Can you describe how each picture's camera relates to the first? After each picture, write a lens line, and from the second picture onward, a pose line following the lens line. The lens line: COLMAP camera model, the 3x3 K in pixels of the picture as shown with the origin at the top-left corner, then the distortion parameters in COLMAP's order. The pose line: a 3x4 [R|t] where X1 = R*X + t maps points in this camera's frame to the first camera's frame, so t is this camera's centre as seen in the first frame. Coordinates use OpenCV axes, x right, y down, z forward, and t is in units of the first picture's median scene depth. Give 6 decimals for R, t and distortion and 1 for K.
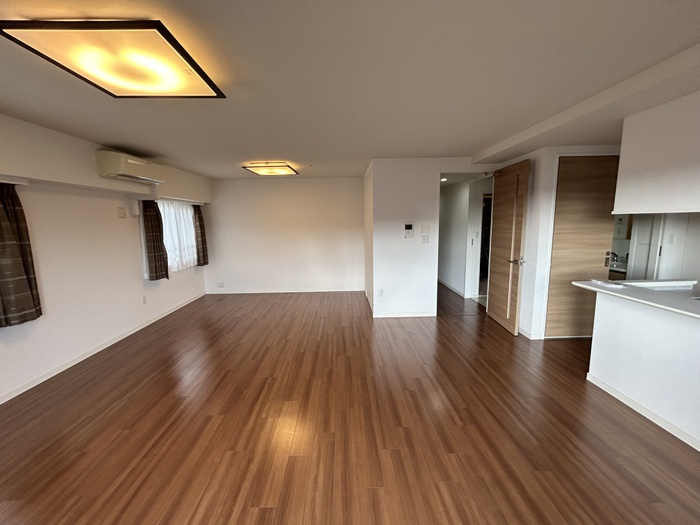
lens RADIAL K [[284.8, 0, 348.0], [0, 284.8, 262.4], [0, 0, 1]] dist [-0.000881, -0.000174]
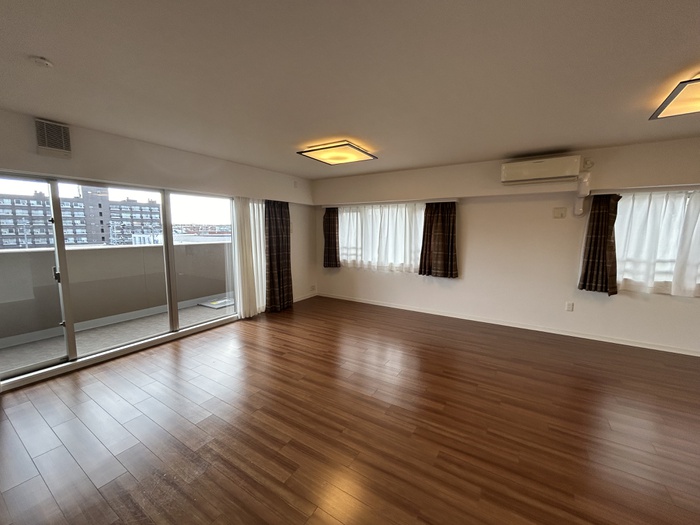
lens RADIAL K [[284.8, 0, 345.0], [0, 284.8, 257.2], [0, 0, 1]] dist [-0.000881, -0.000174]
pose [[-0.560436, 0.095702, -0.822650, 0.490500], [-0.110854, 0.975695, 0.189027, -0.135483], [0.820745, 0.197131, -0.536206, 1.007241]]
